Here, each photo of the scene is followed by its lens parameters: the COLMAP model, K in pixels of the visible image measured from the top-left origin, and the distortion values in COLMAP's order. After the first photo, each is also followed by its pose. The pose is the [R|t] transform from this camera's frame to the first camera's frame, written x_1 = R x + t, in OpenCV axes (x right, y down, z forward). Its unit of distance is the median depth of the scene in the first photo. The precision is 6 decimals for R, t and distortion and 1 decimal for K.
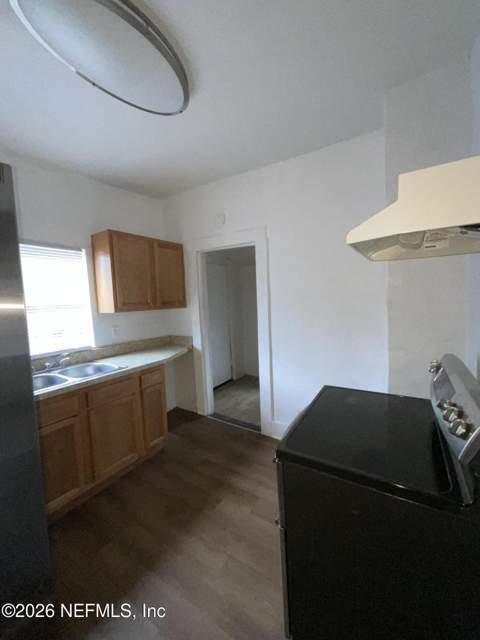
lens RADIAL K [[257.1, 0, 240.0], [0, 257.1, 320.0], [0, 0, 1]] dist [-0.002118, -0.000527]
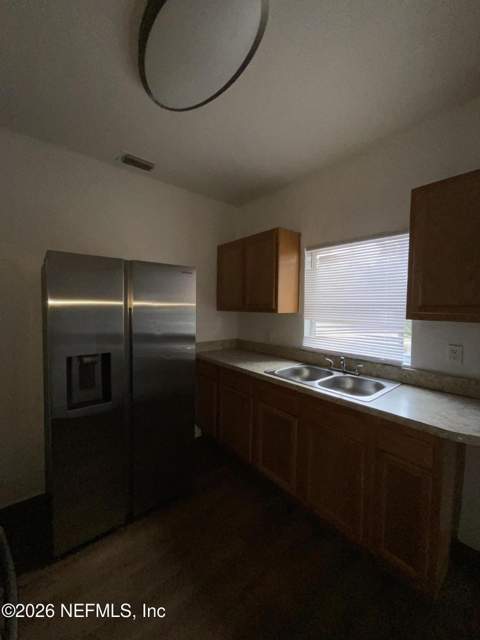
lens RADIAL K [[257.1, 0, 240.0], [0, 257.1, 320.0], [0, 0, 1]] dist [-0.002118, -0.000527]
pose [[-0.303695, 0.081218, -0.949301, 0.252882], [-0.076476, 0.991067, 0.109257, -0.066137], [0.949695, 0.105779, -0.294771, 0.770118]]
